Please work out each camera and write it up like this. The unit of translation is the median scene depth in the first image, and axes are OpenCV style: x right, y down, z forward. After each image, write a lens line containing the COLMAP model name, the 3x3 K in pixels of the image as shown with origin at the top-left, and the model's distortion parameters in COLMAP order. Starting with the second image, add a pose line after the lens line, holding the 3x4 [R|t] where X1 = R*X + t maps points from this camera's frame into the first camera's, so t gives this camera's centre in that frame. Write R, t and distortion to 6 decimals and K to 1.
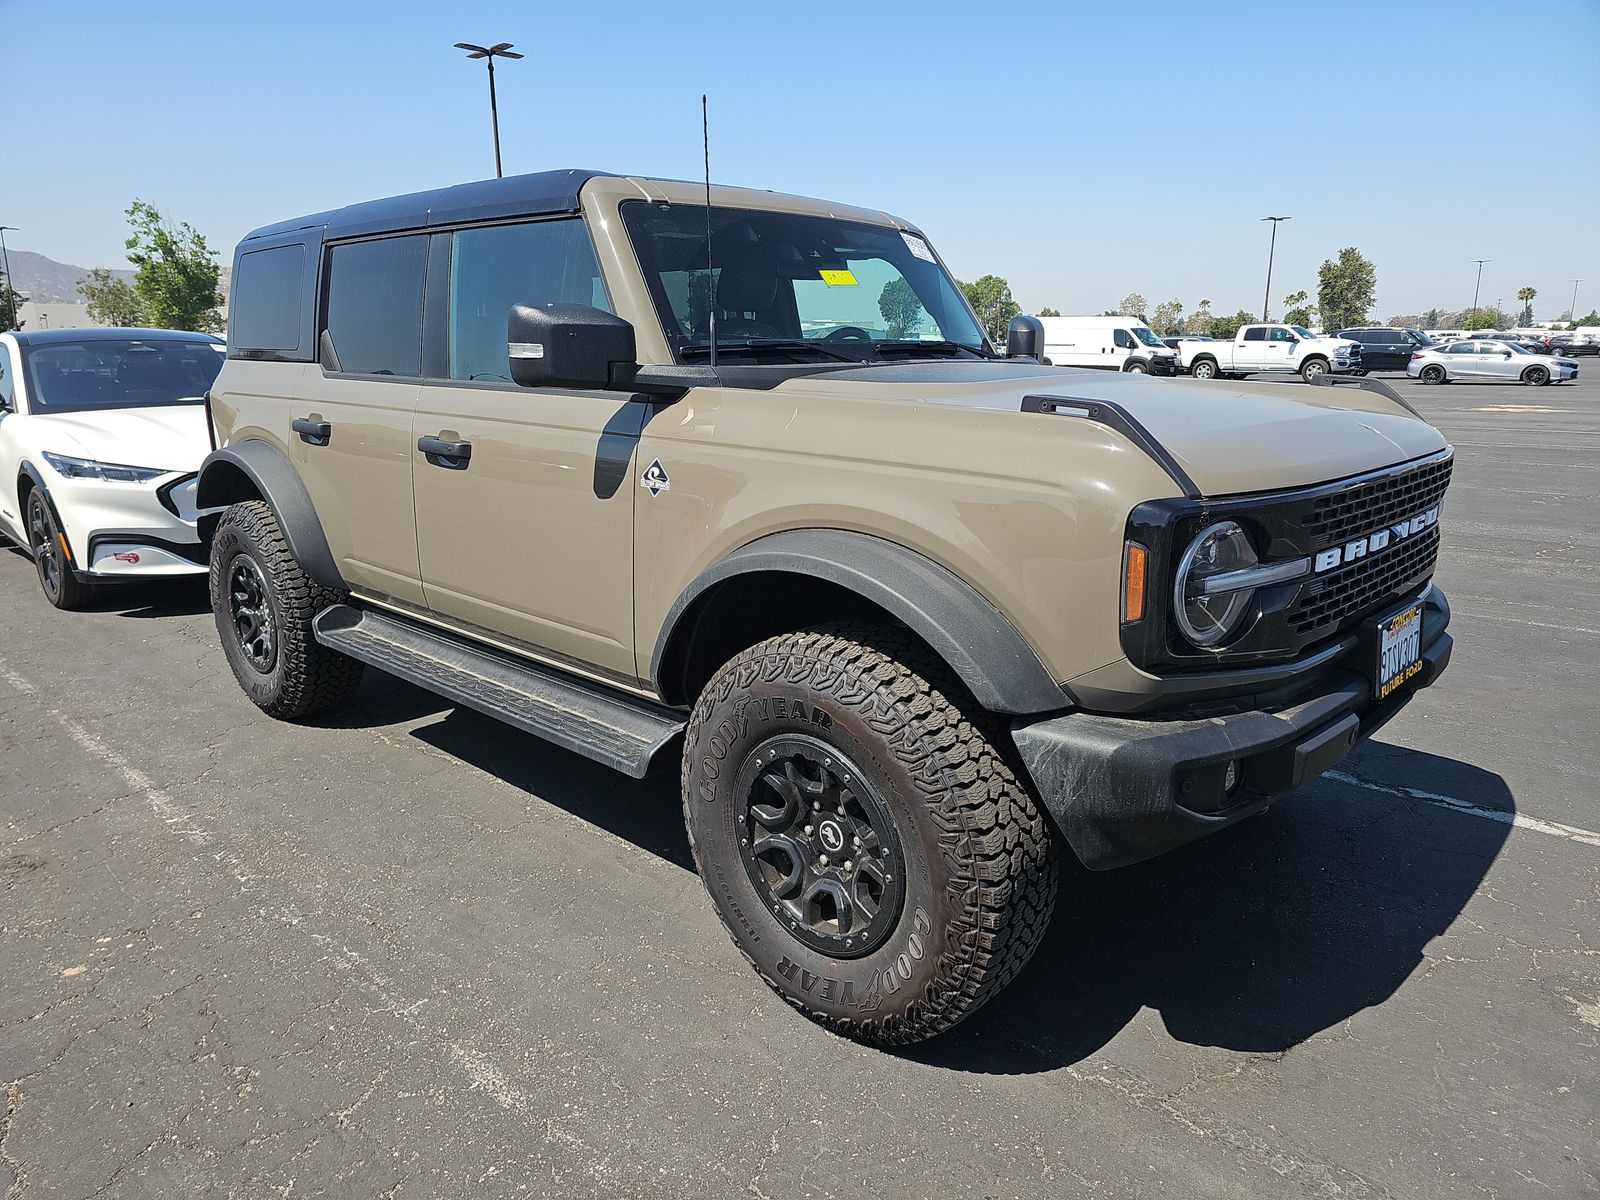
lens RADIAL K [[1064.2, 0, 800.0], [0, 1064.2, 600.0], [0, 0, 1]] dist [0.021396, 0.000496]
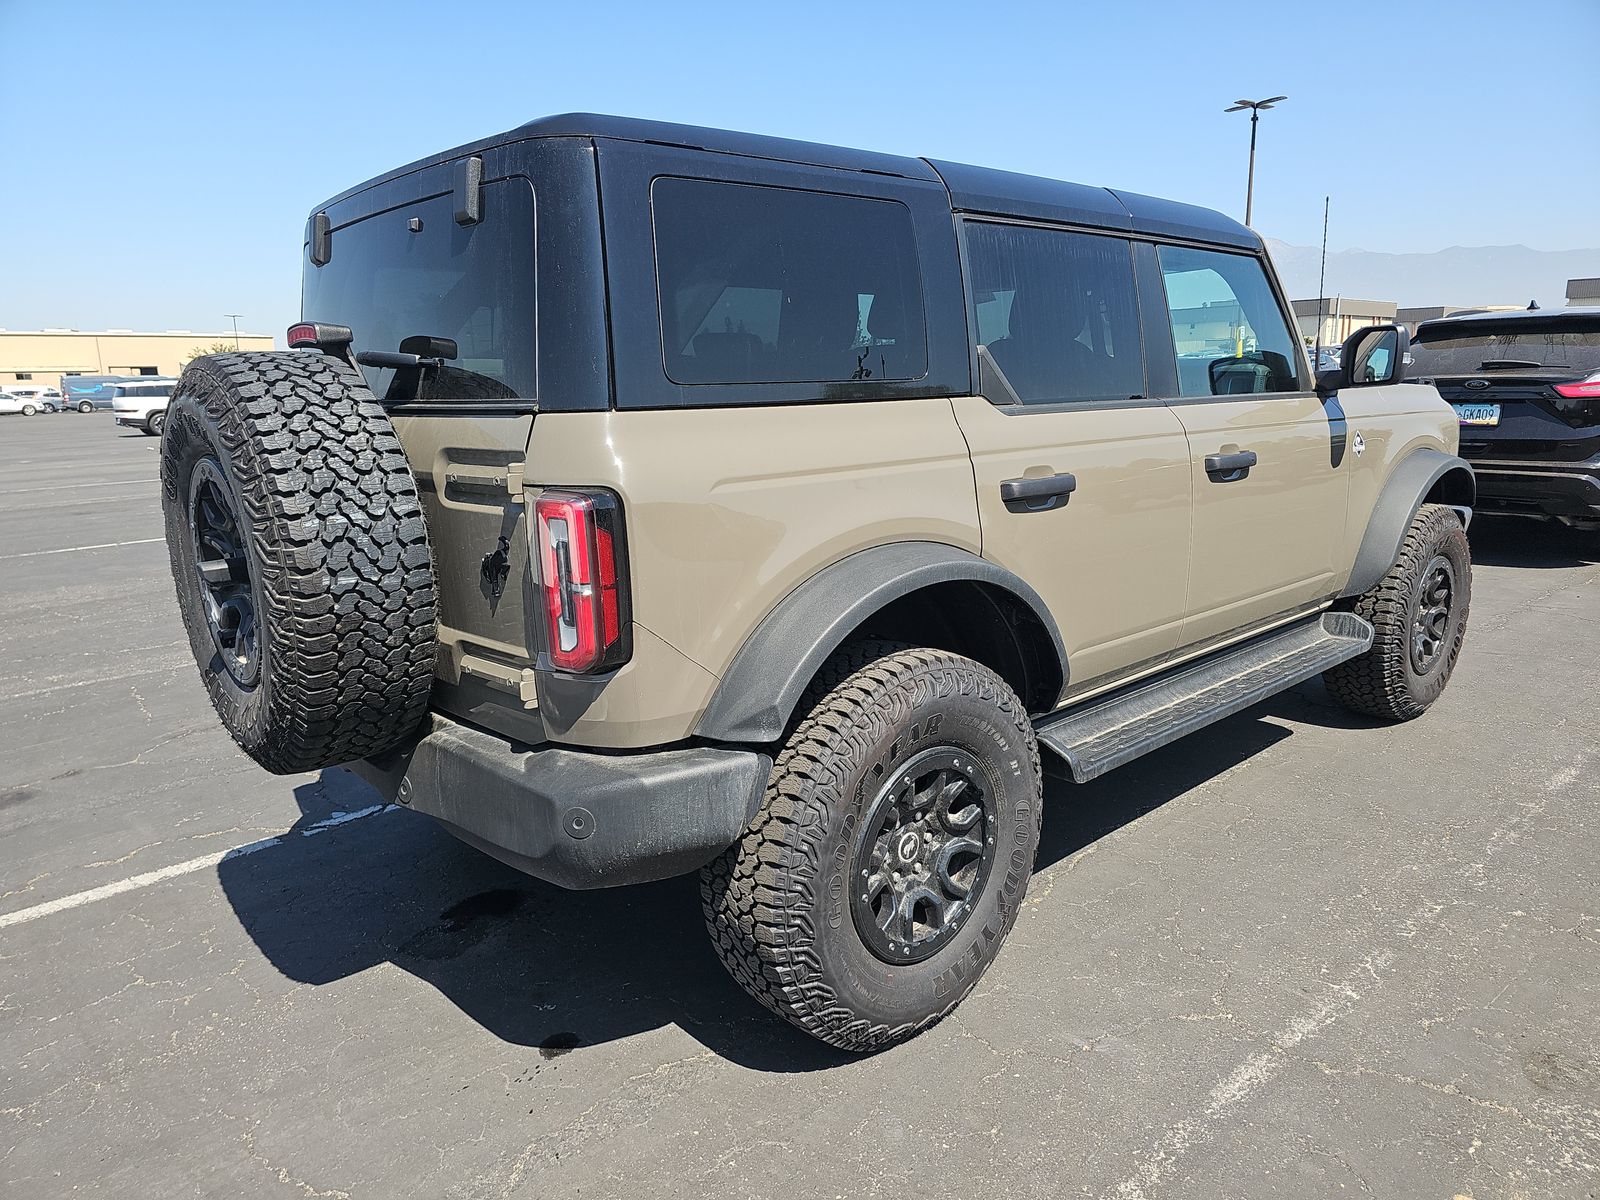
lens RADIAL K [[1082.9, 0, 777.6], [0, 1082.9, 597.2], [0, 0, 1]] dist [0.001988, -0.001445]
pose [[0.084425, -0.187316, 0.978665, -1.247654], [0.266764, 0.950568, 0.158926, -0.265005], [-0.960057, 0.247655, 0.130220, 1.172700]]
